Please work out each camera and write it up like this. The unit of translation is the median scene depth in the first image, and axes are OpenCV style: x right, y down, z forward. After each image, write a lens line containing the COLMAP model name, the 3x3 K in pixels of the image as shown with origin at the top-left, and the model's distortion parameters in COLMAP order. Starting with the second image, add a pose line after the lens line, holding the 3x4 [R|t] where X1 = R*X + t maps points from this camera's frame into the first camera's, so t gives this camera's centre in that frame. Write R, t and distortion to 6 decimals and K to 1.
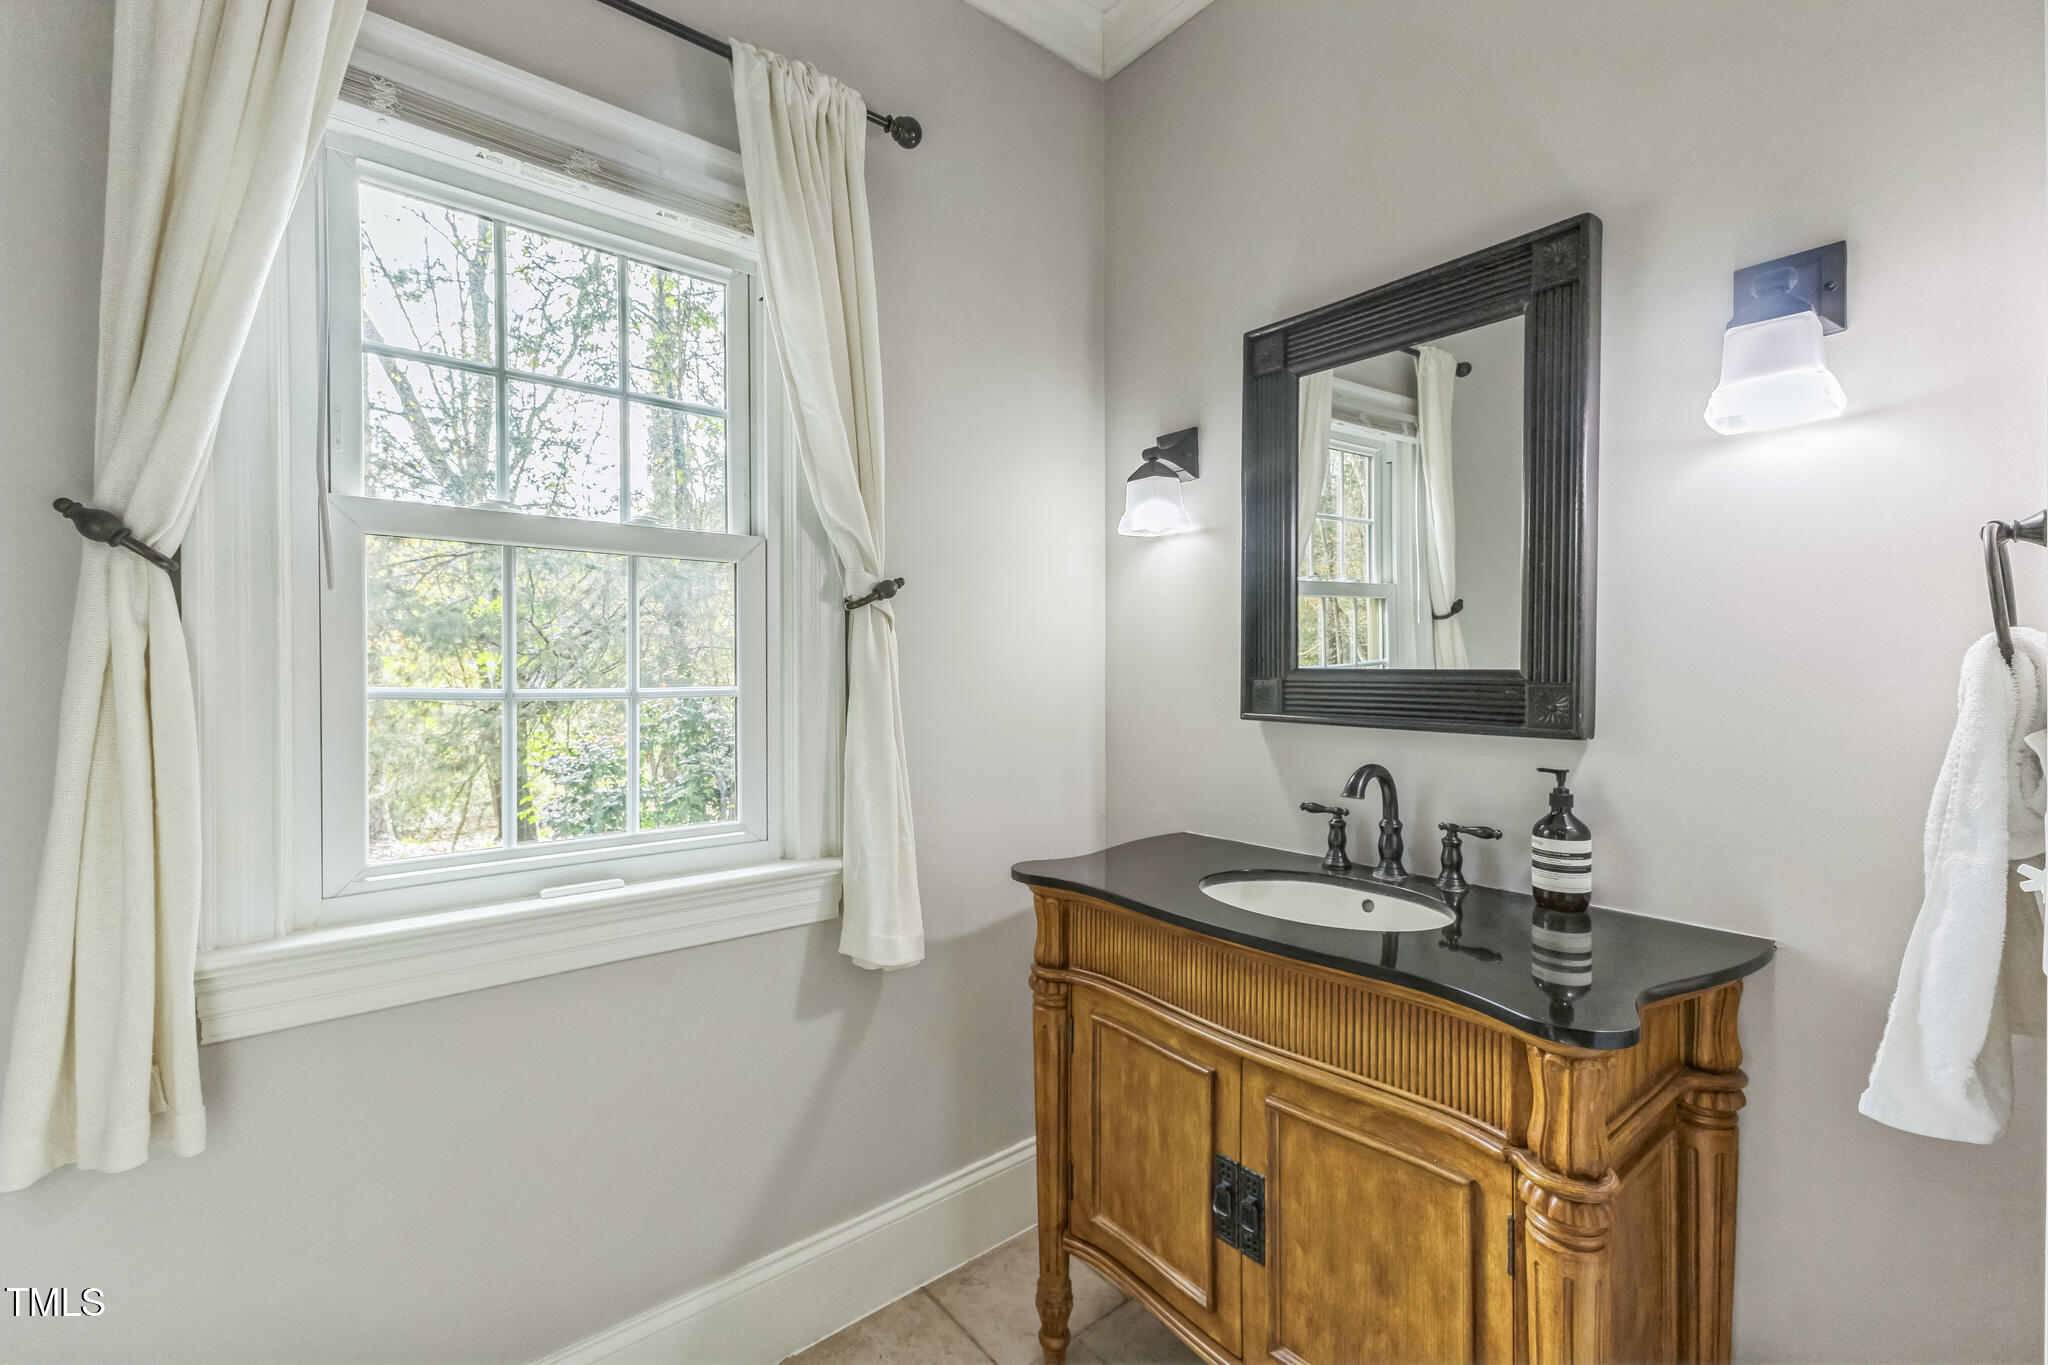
lens RADIAL K [[882.4, 0, 1027.1], [0, 882.4, 677.4], [0, 0, 1]] dist [0.013117, -0.003238]
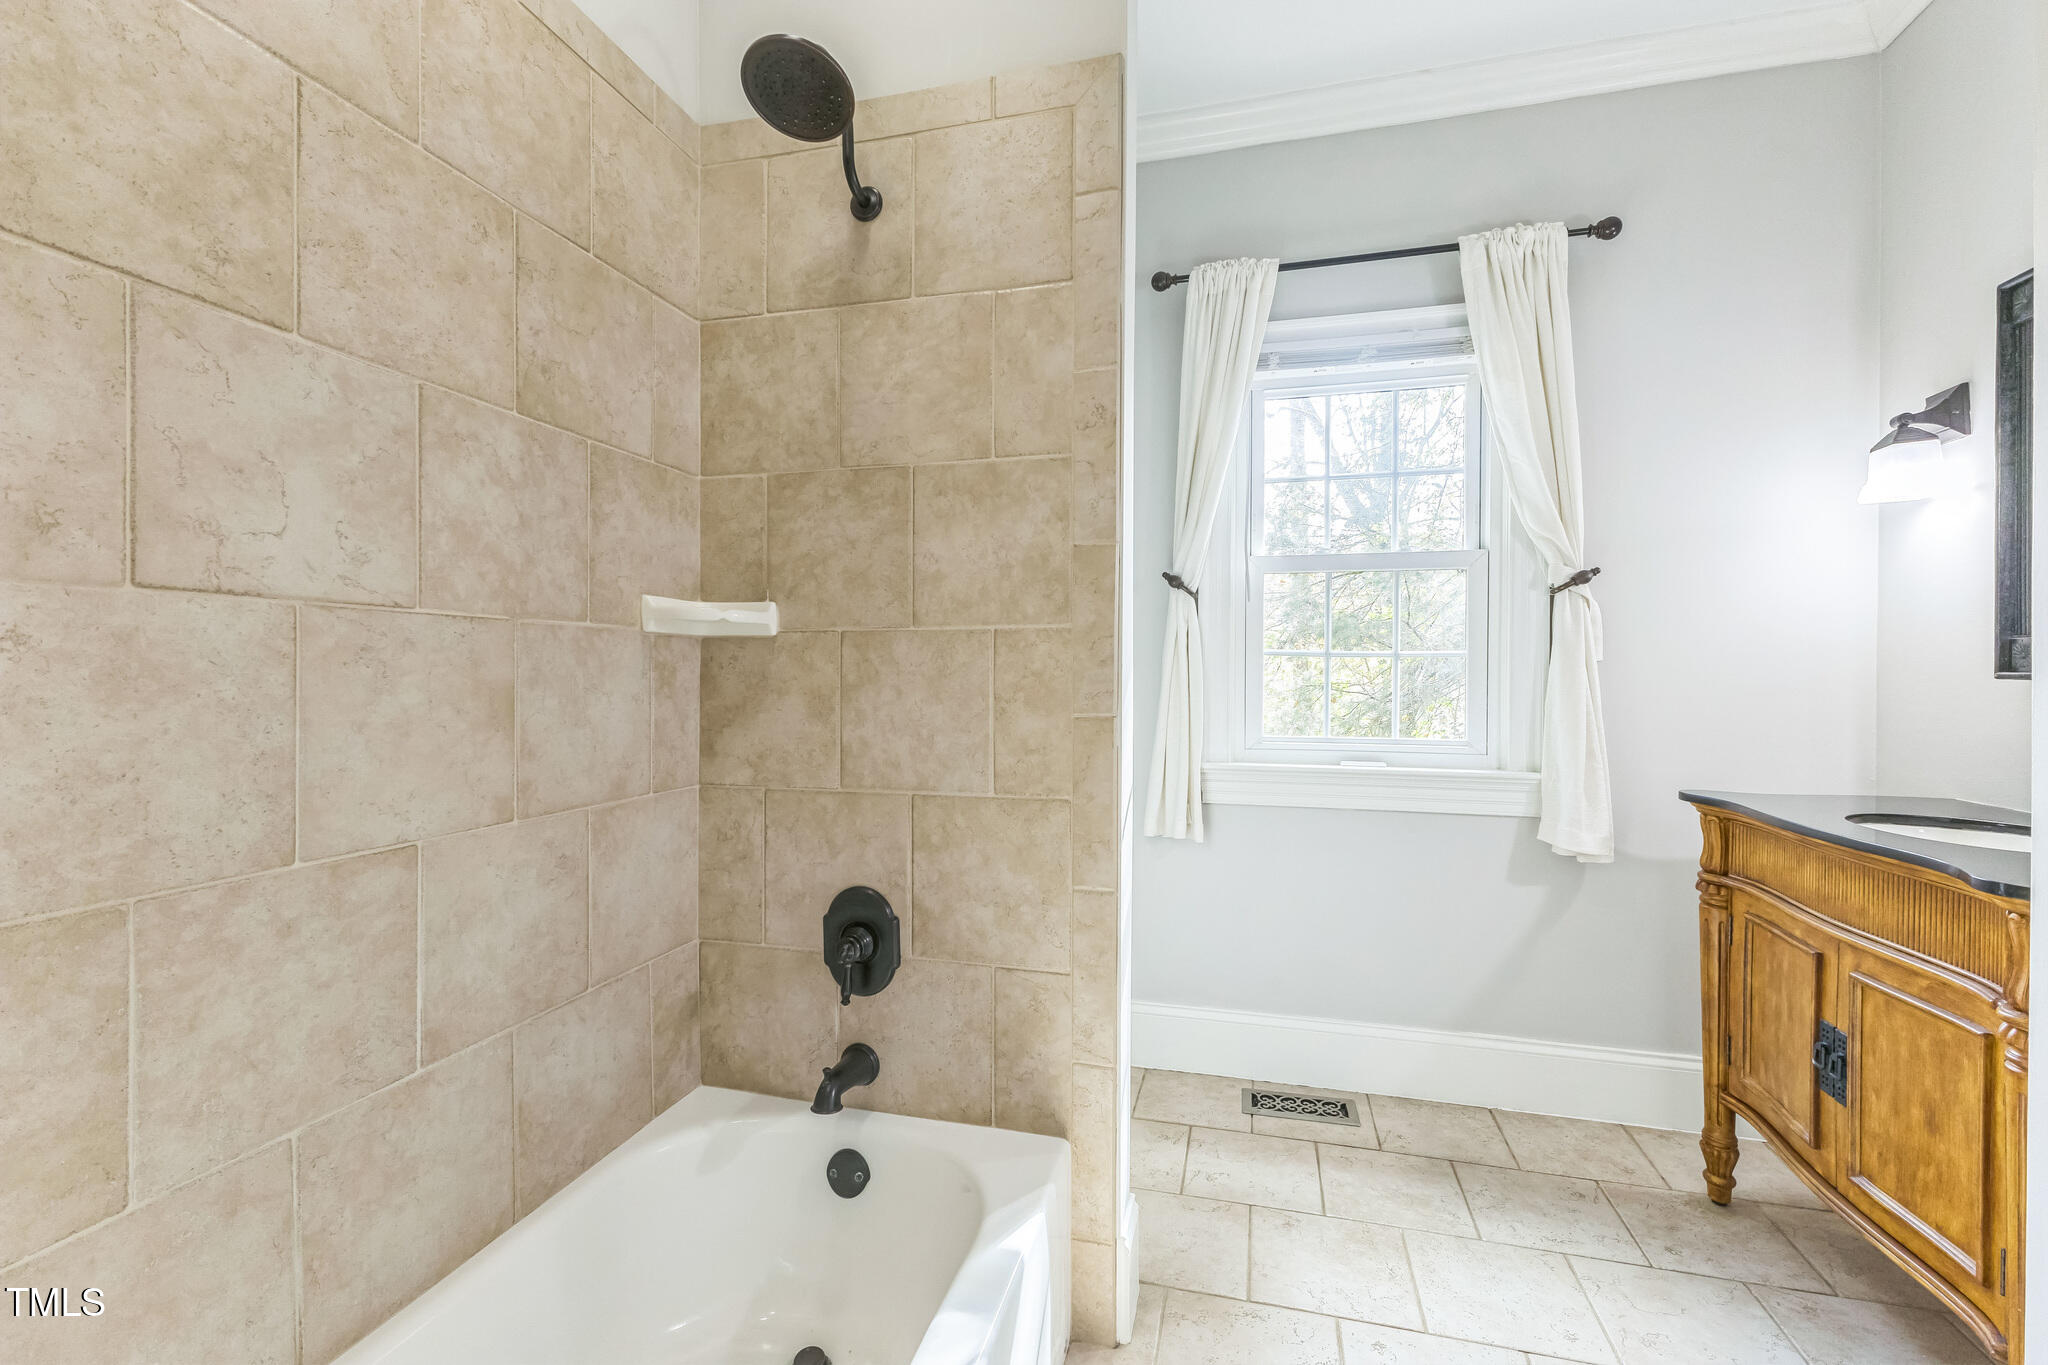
lens RADIAL K [[882.4, 0, 1027.1], [0, 882.4, 677.4], [0, 0, 1]] dist [0.013117, -0.003238]
pose [[0.583560, 0.007605, -0.812035, 0.507894], [-0.011990, 0.999928, 0.000748, 0.070496], [0.811982, 0.009300, 0.583609, -0.539767]]
